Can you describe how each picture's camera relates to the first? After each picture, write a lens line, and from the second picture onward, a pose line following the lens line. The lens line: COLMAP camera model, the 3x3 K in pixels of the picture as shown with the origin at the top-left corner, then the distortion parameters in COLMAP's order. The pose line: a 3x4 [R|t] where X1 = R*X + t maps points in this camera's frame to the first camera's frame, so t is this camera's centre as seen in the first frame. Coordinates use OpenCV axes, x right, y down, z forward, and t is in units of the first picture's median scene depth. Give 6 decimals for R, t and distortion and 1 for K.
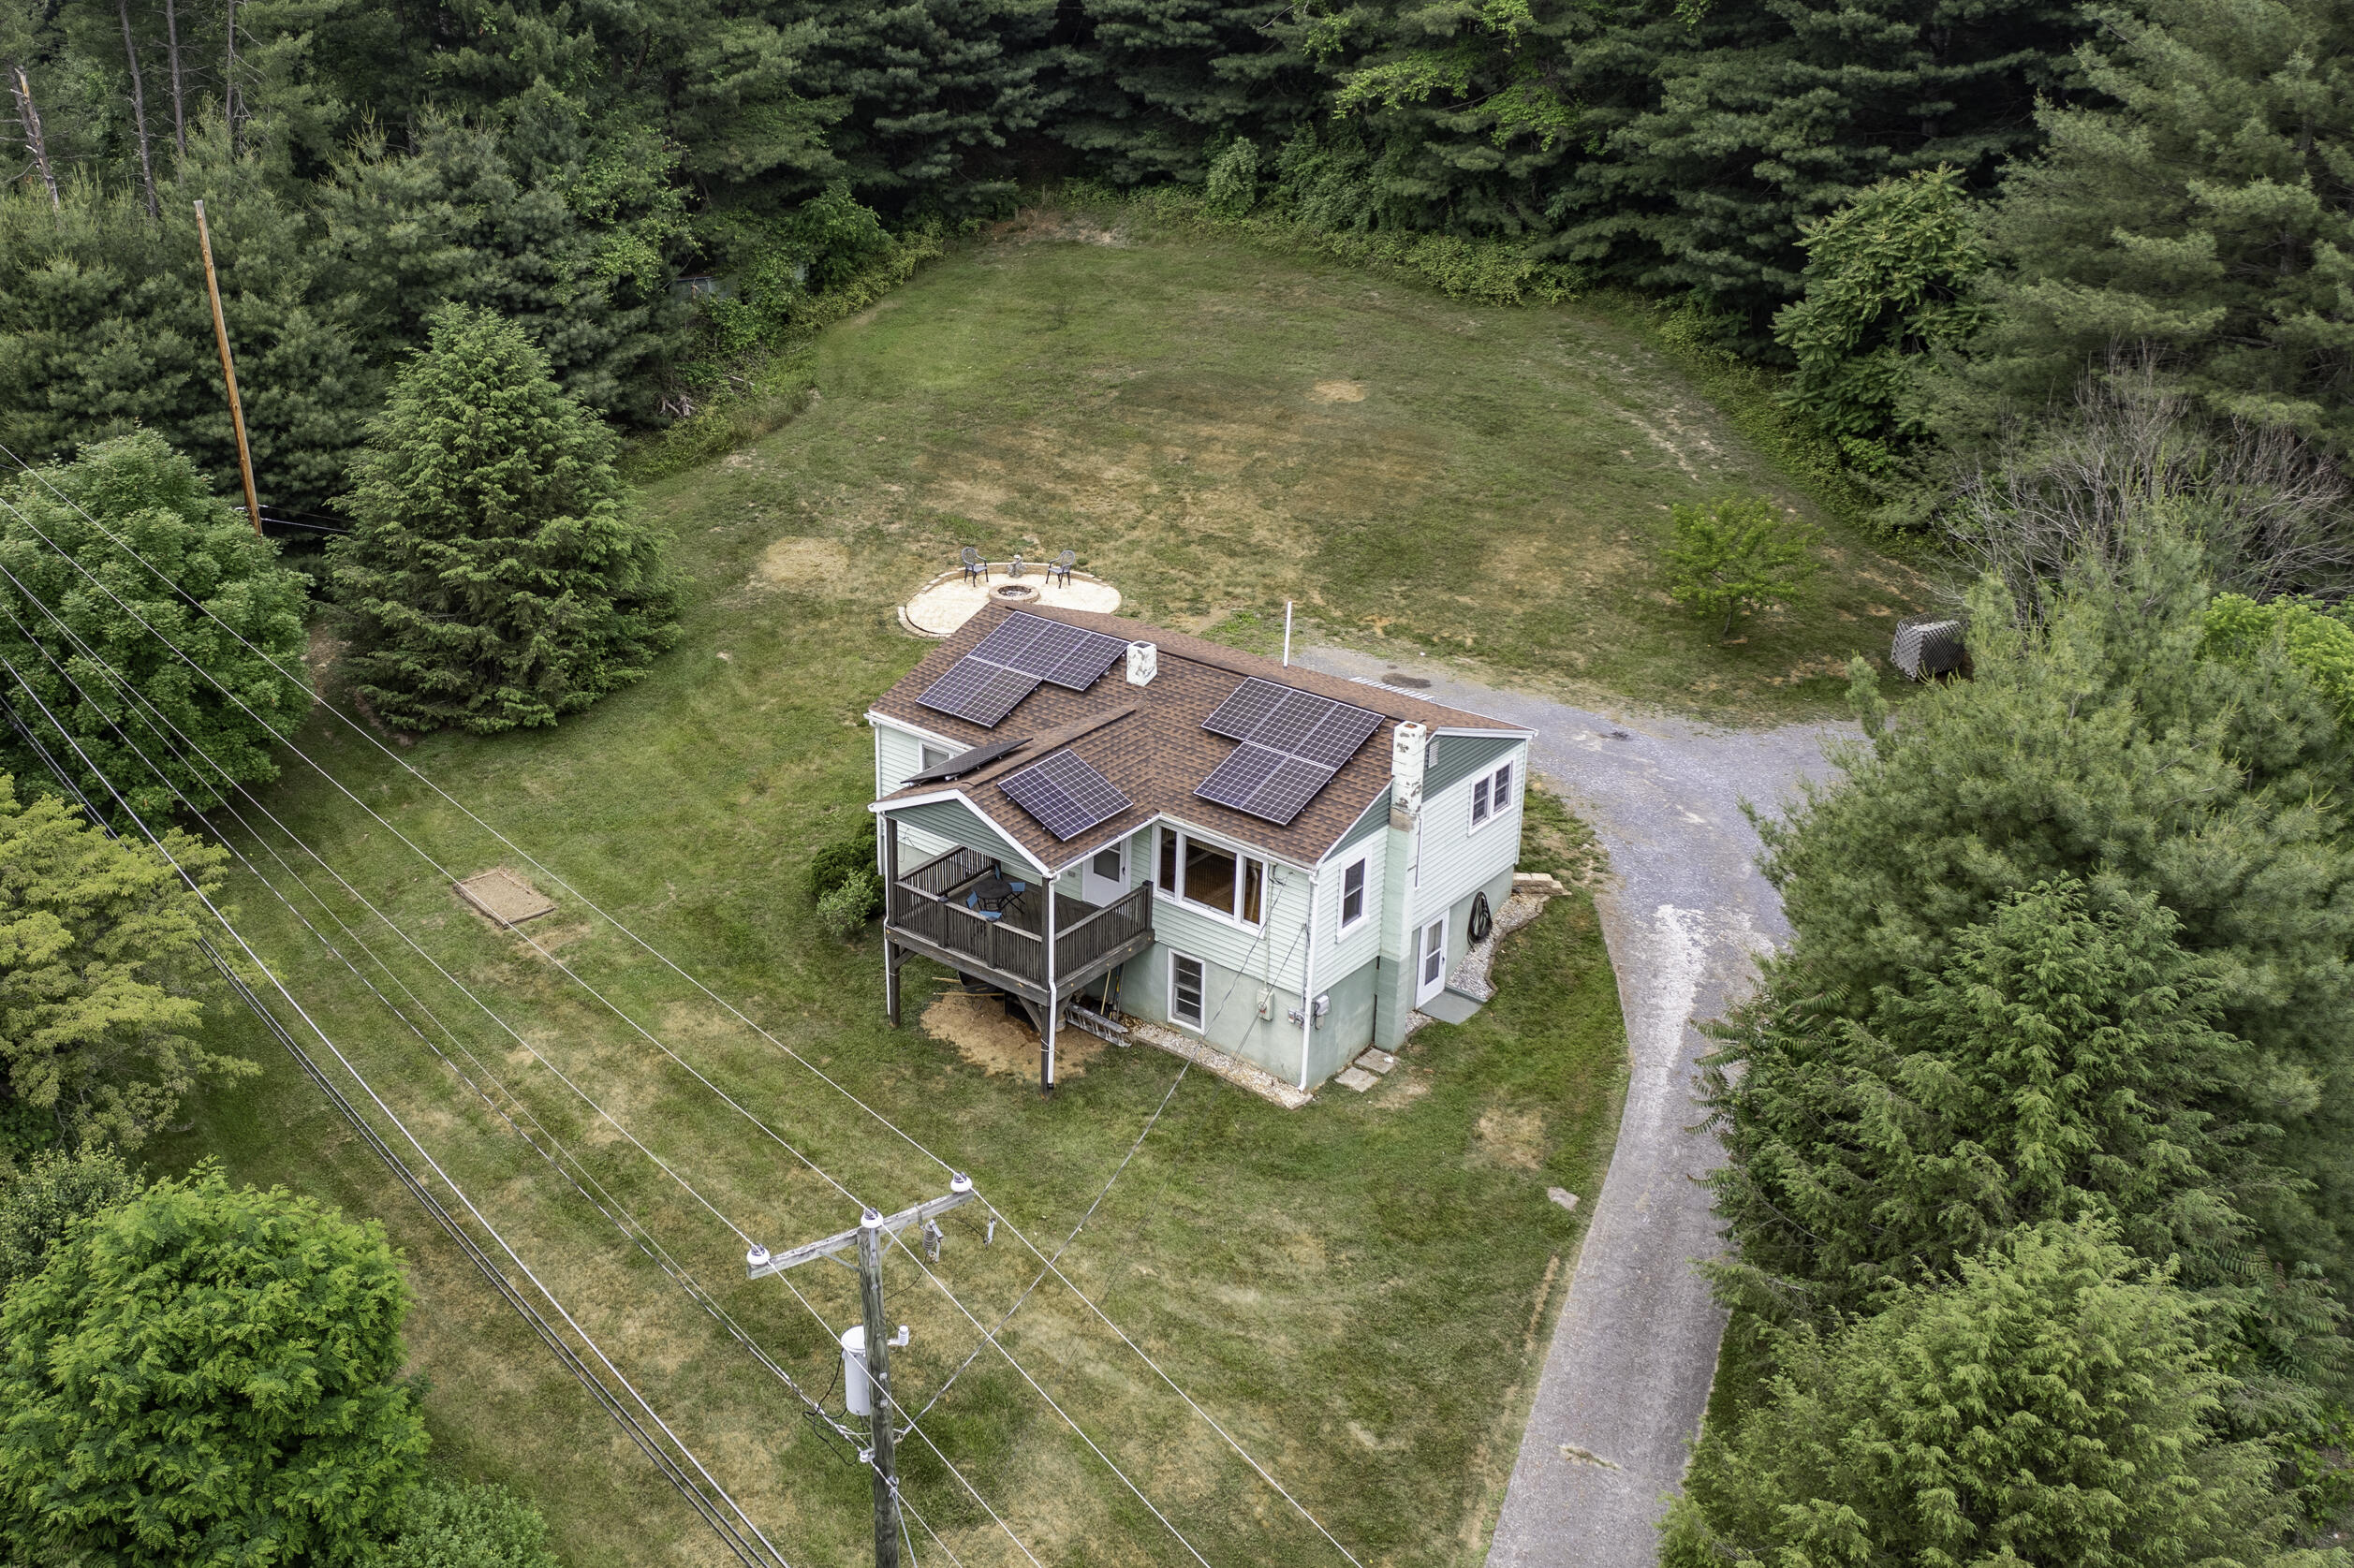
lens RADIAL K [[1921.3, 0, 1003.1], [0, 1921.3, 785.2], [0, 0, 1]] dist [-0.008622, -0.001532]
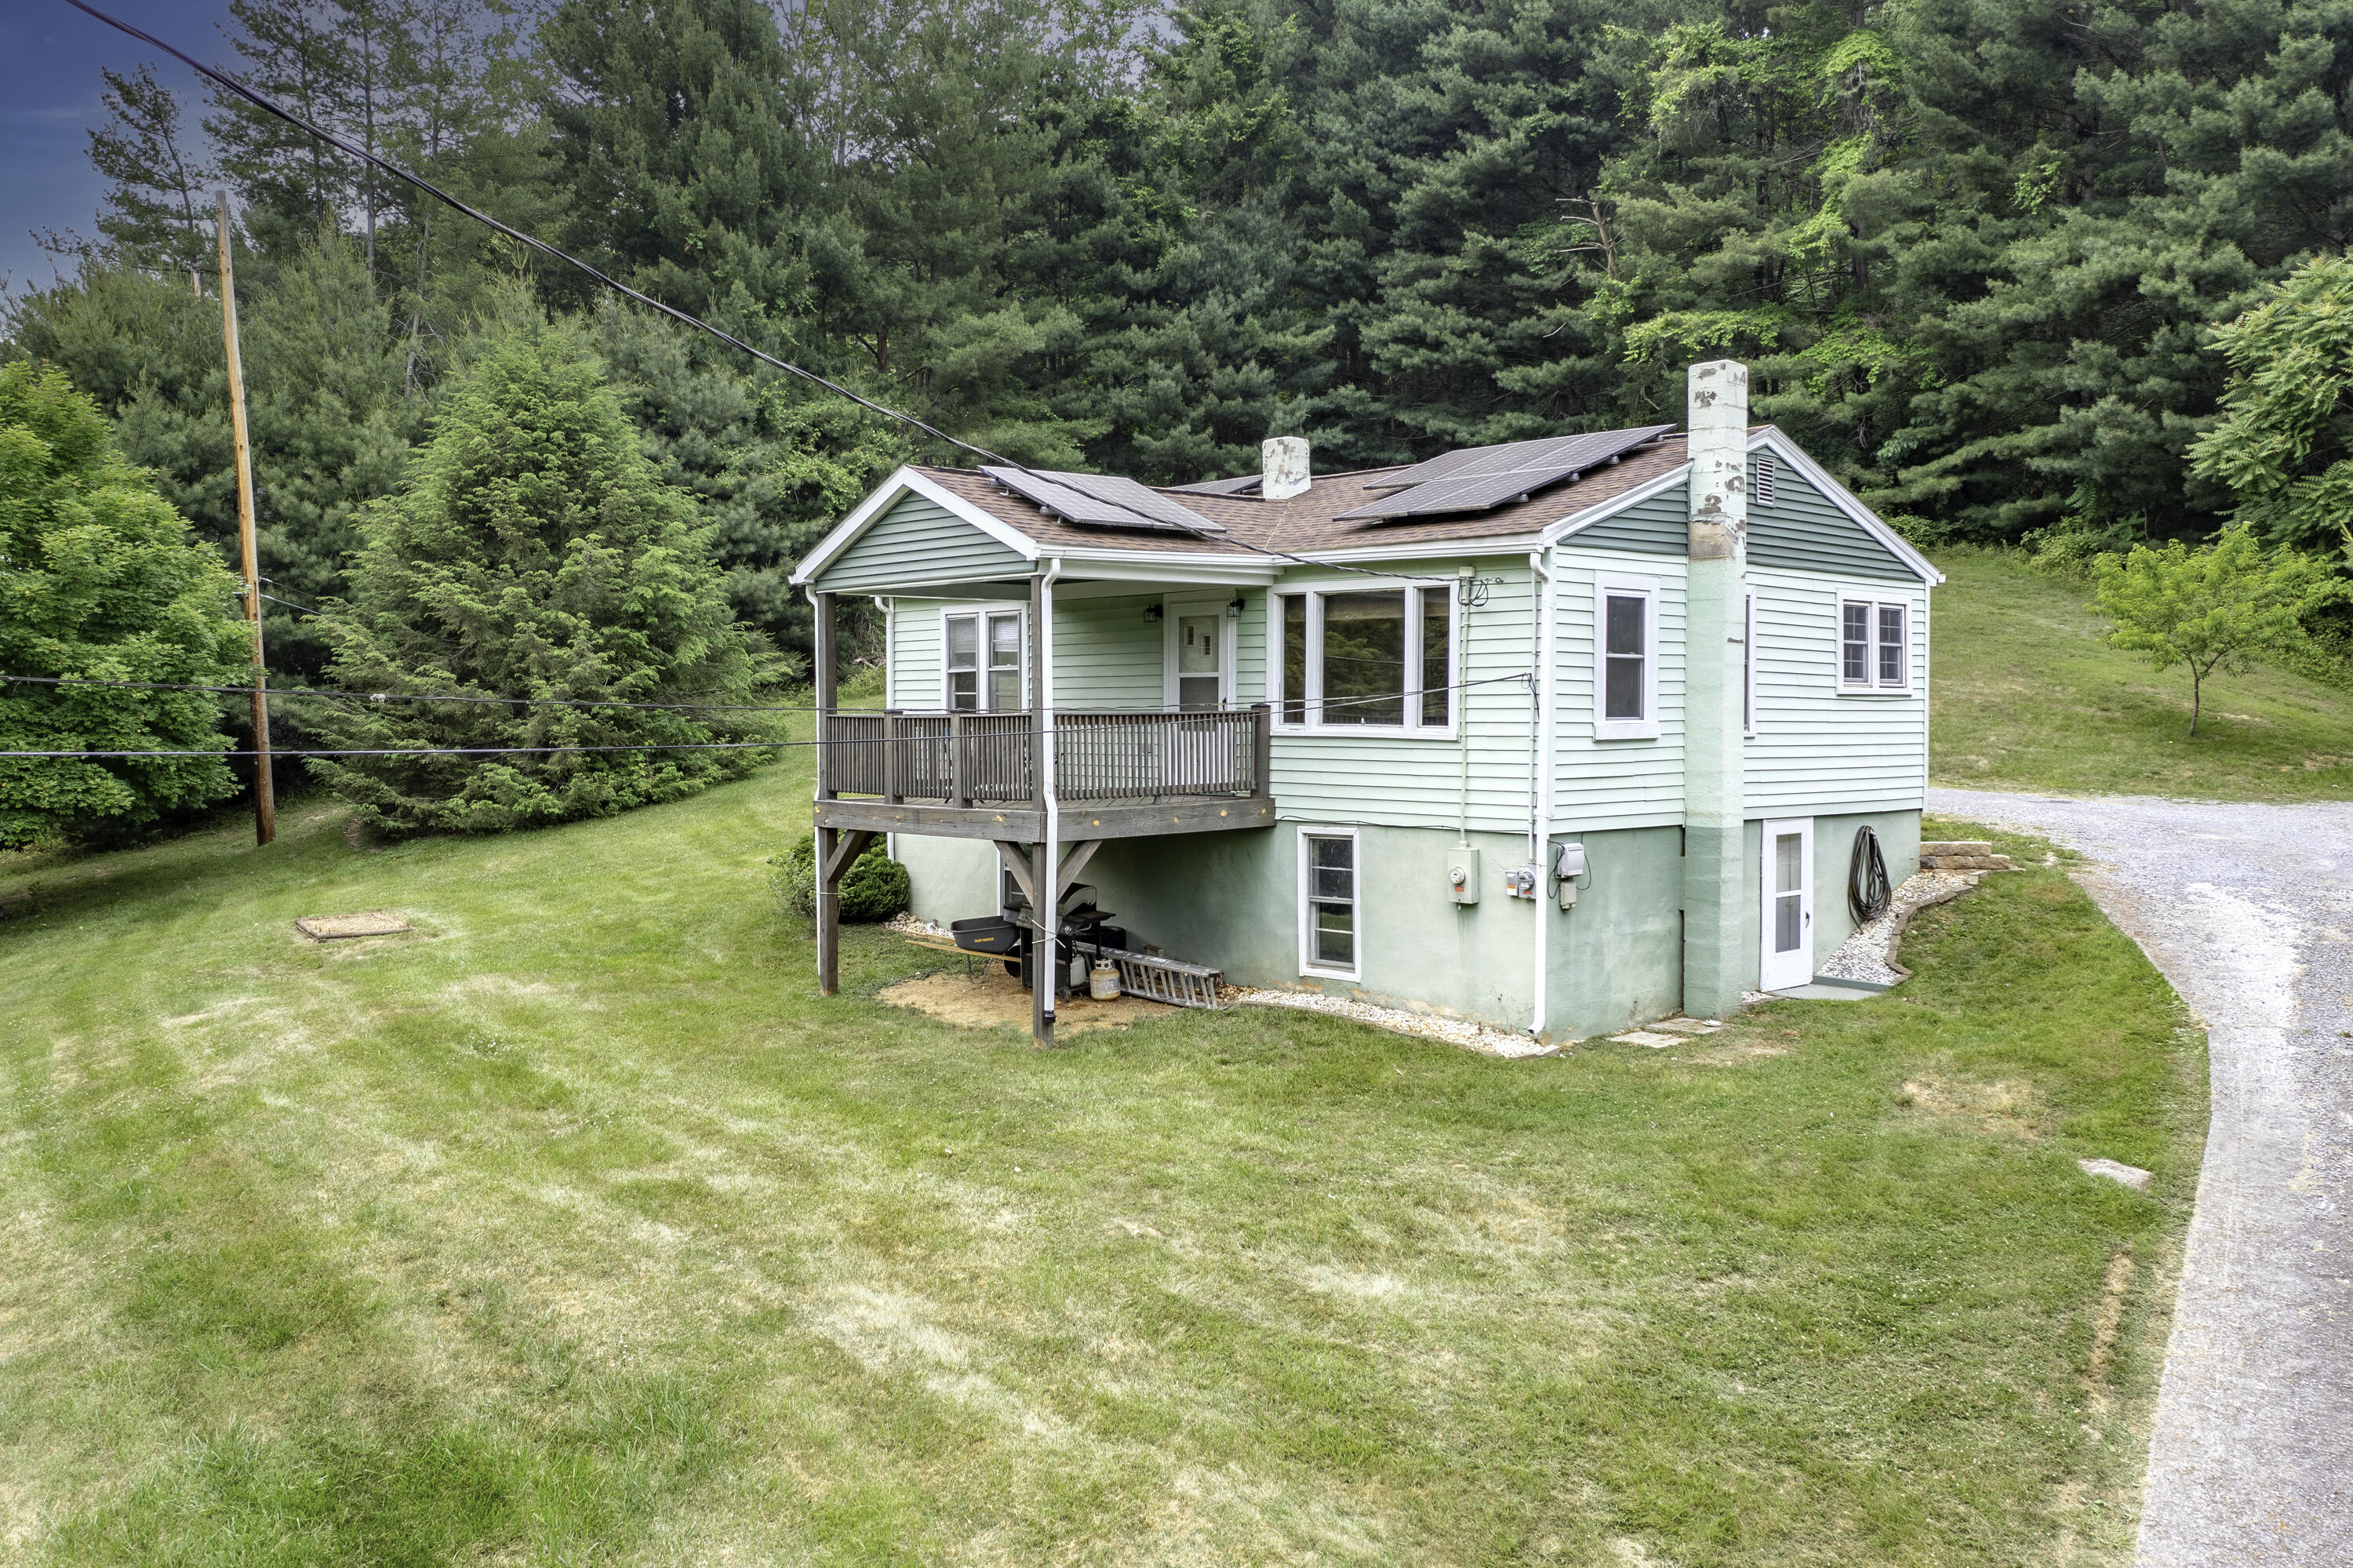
lens RADIAL K [[1861.1, 0, 1176.5], [0, 1861.1, 784.0], [0, 0, 1]] dist [-0.005761, 0.009966]
pose [[0.995709, 0.011756, -0.091788, 0.102228], [-0.039414, 0.951306, -0.305717, 0.243674], [0.083724, 0.308023, 0.947688, 0.491345]]
